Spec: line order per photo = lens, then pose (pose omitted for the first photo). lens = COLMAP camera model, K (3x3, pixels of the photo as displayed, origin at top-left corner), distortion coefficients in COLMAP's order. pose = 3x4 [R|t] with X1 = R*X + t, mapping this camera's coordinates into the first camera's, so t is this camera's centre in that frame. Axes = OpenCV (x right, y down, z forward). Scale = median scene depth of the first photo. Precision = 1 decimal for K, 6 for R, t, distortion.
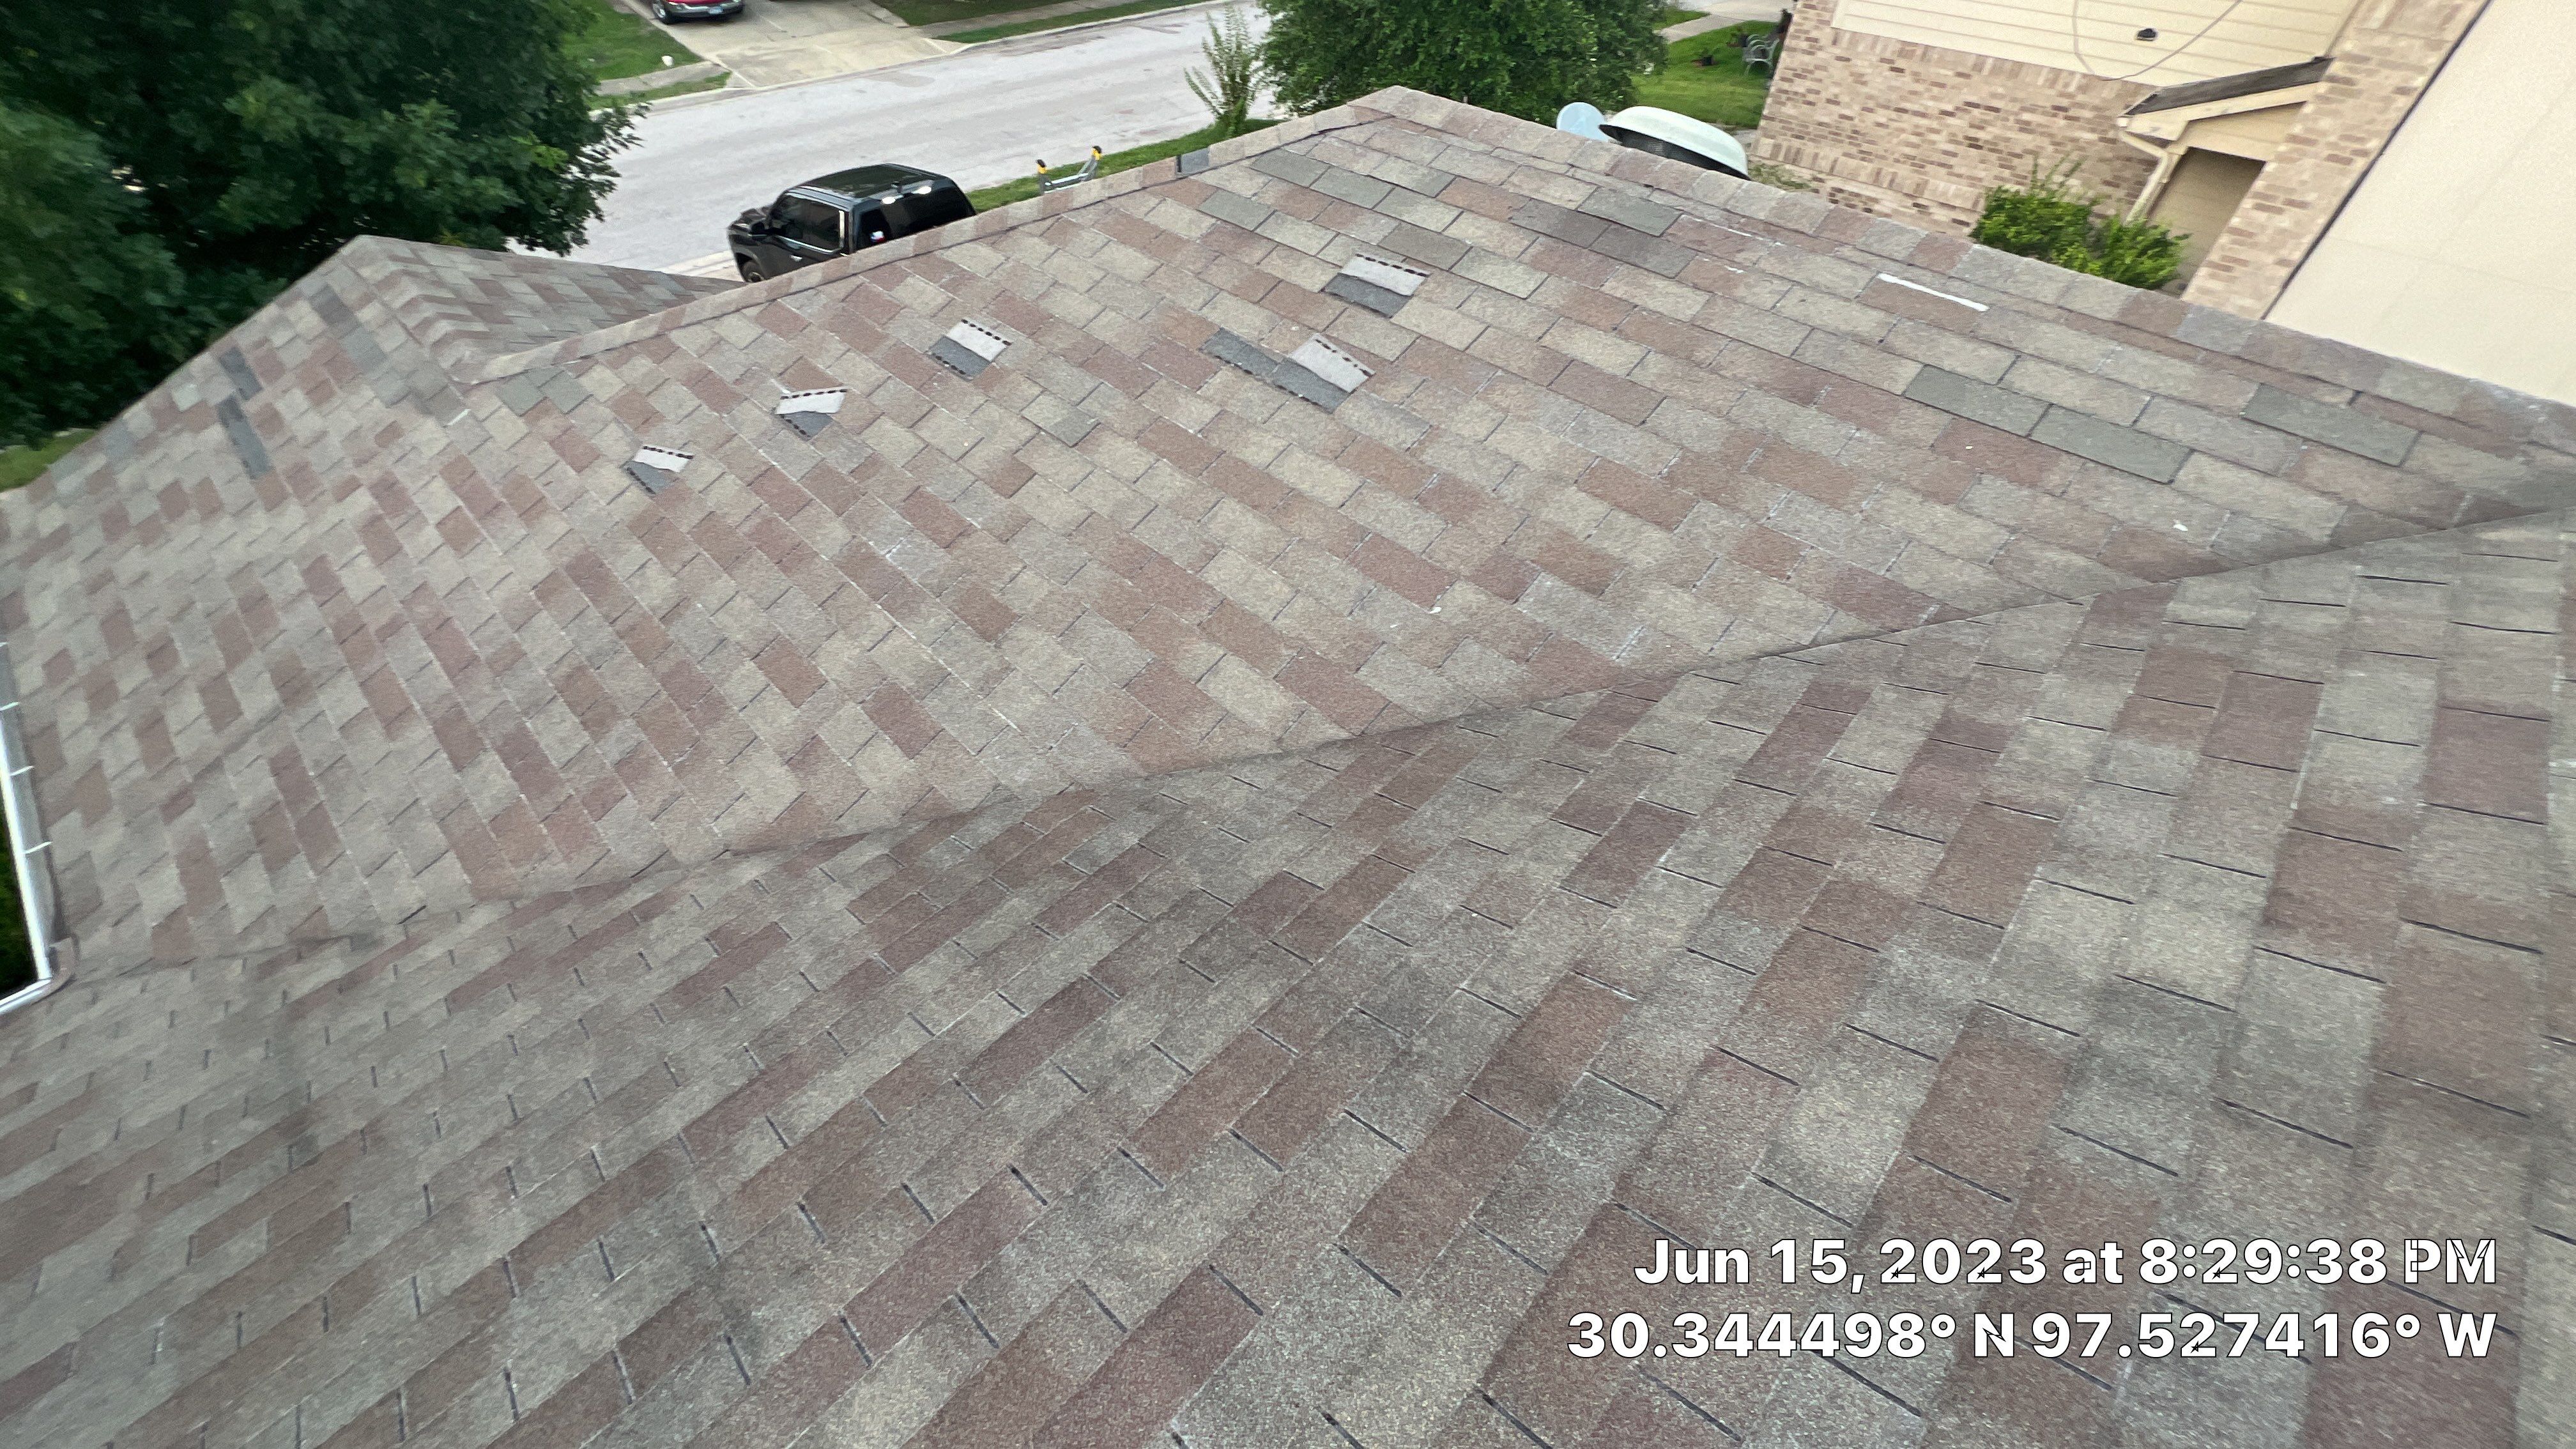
lens RADIAL K [[1033.5, 0, 1288.0], [0, 1033.5, 724.5], [0, 0, 1]] dist [0.001779, 0.000610]
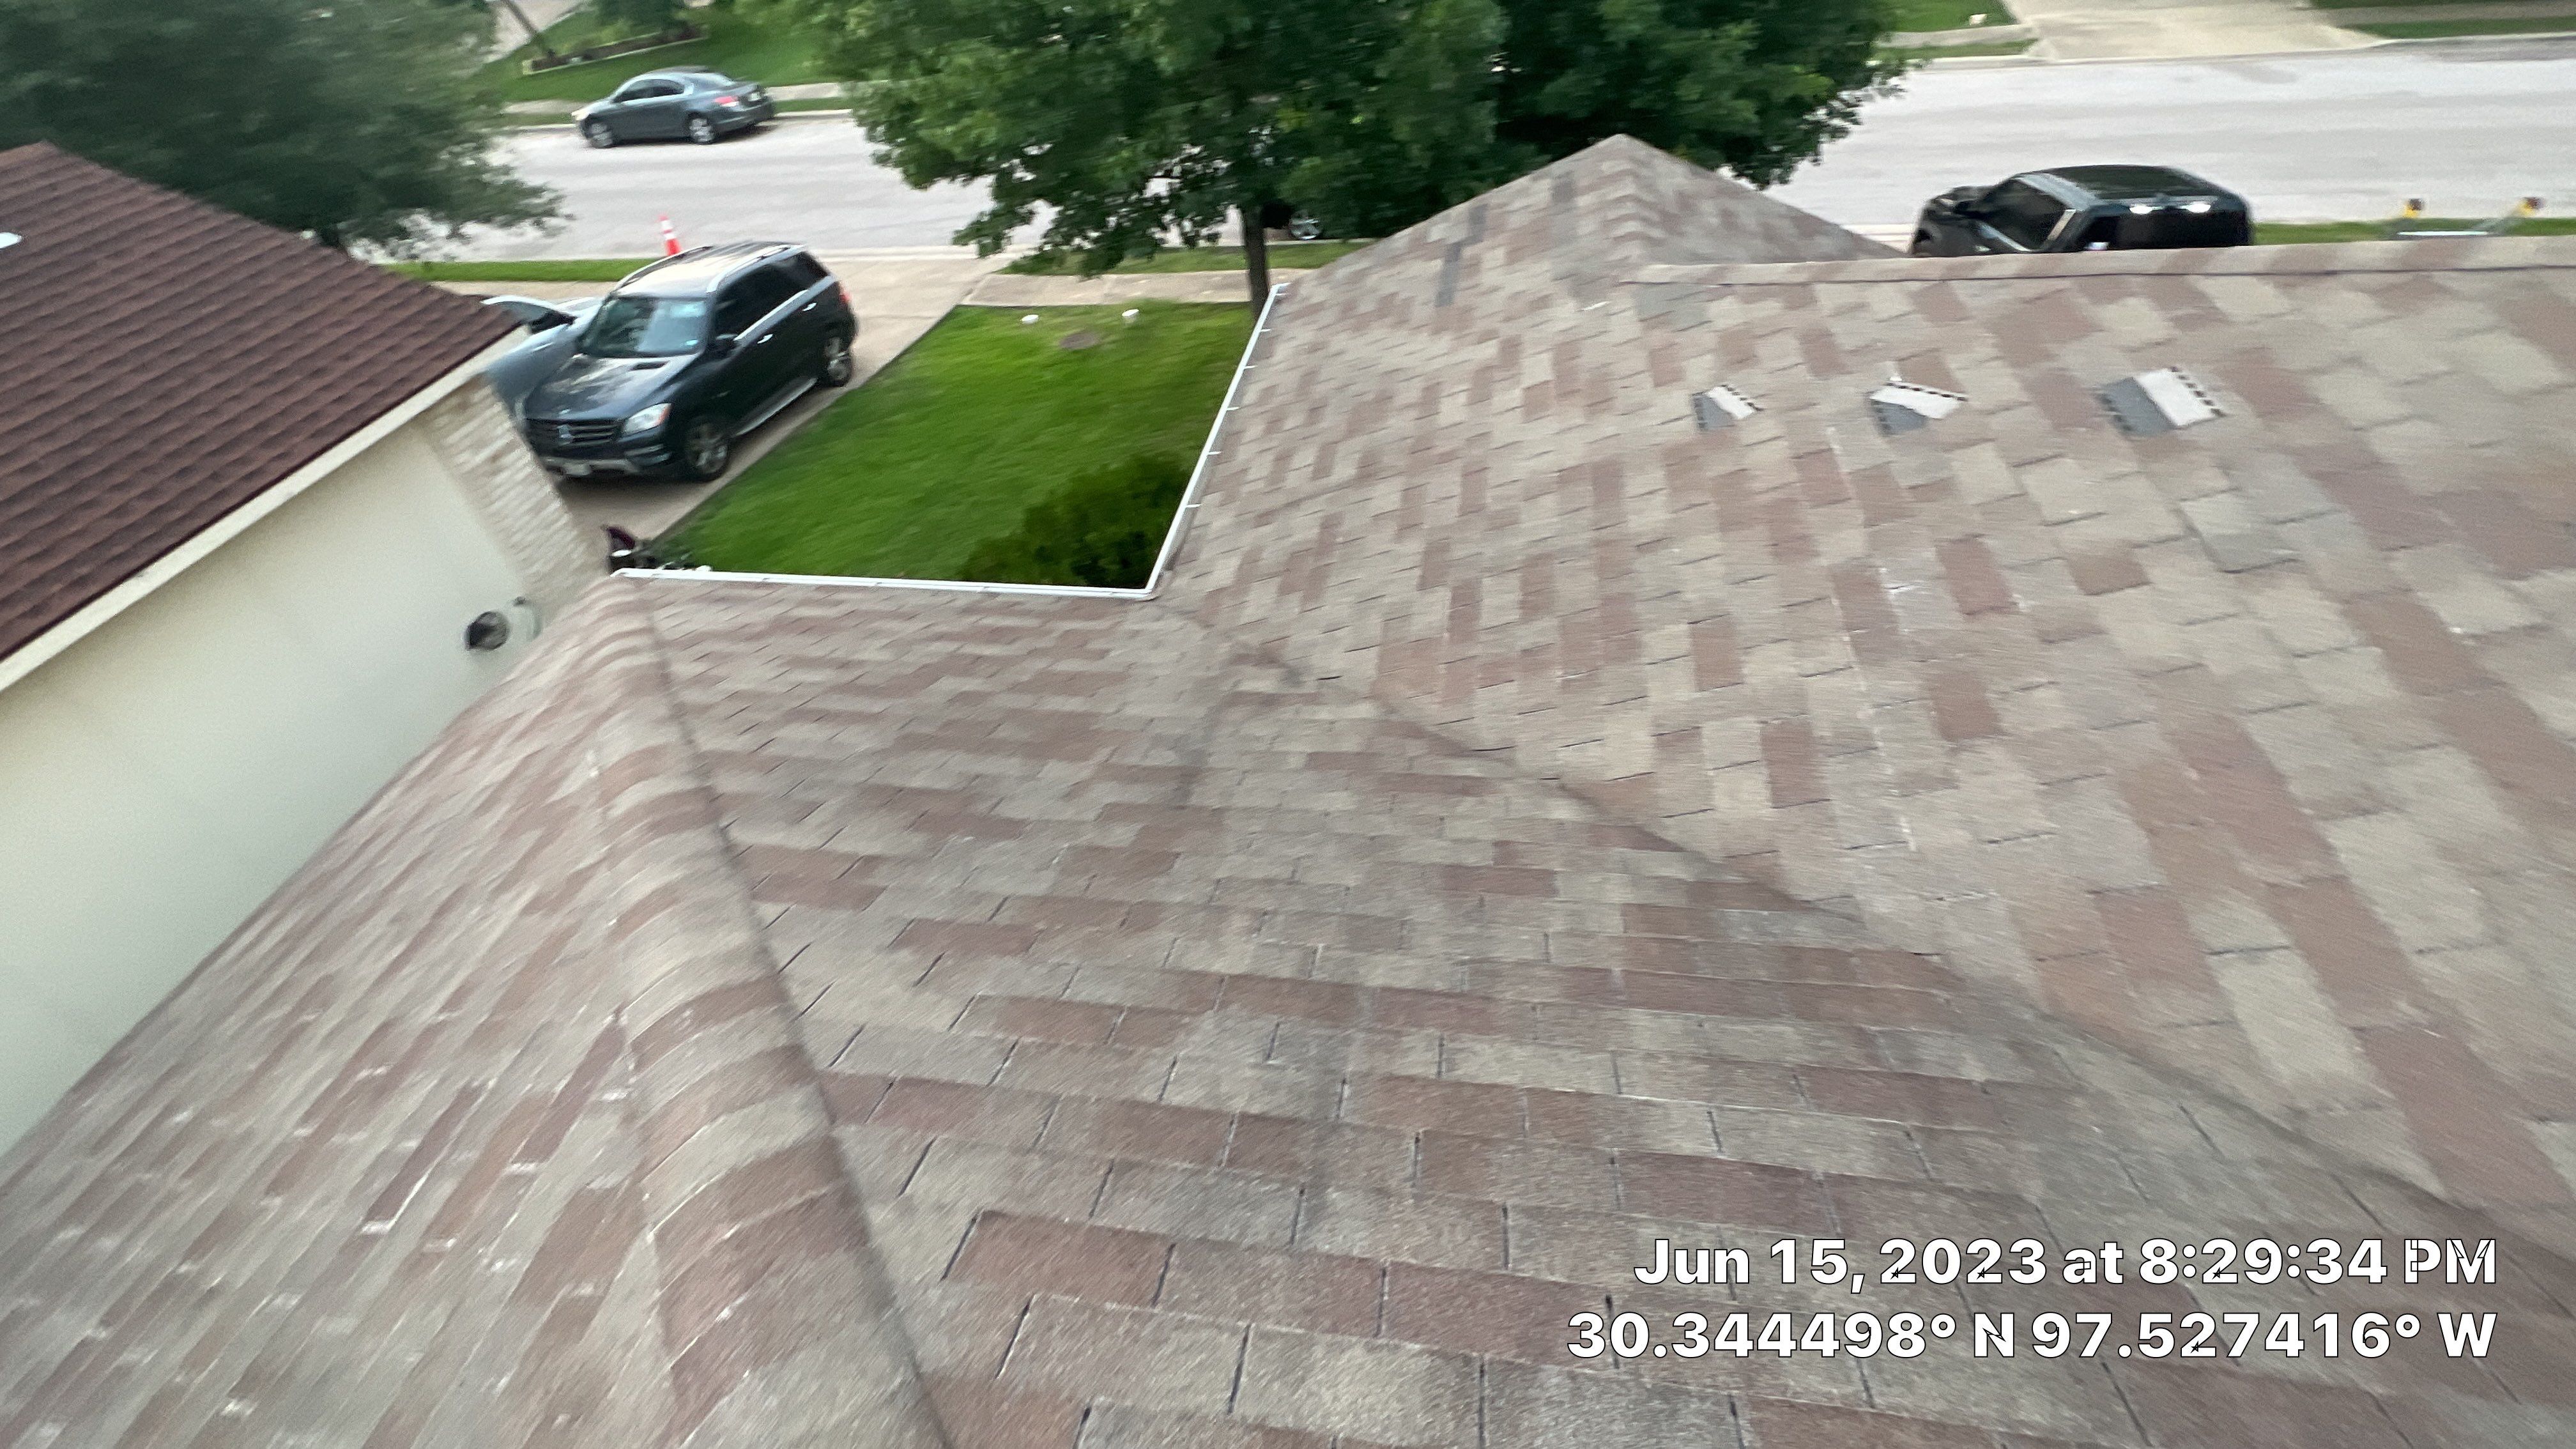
lens RADIAL K [[1033.5, 0, 1288.0], [0, 1033.5, 724.5], [0, 0, 1]] dist [0.001779, 0.000610]
pose [[0.581553, 0.519731, -0.625840, -0.088553], [-0.515317, 0.830632, 0.210949, 0.002488], [0.629479, 0.199828, 0.750883, 0.079116]]
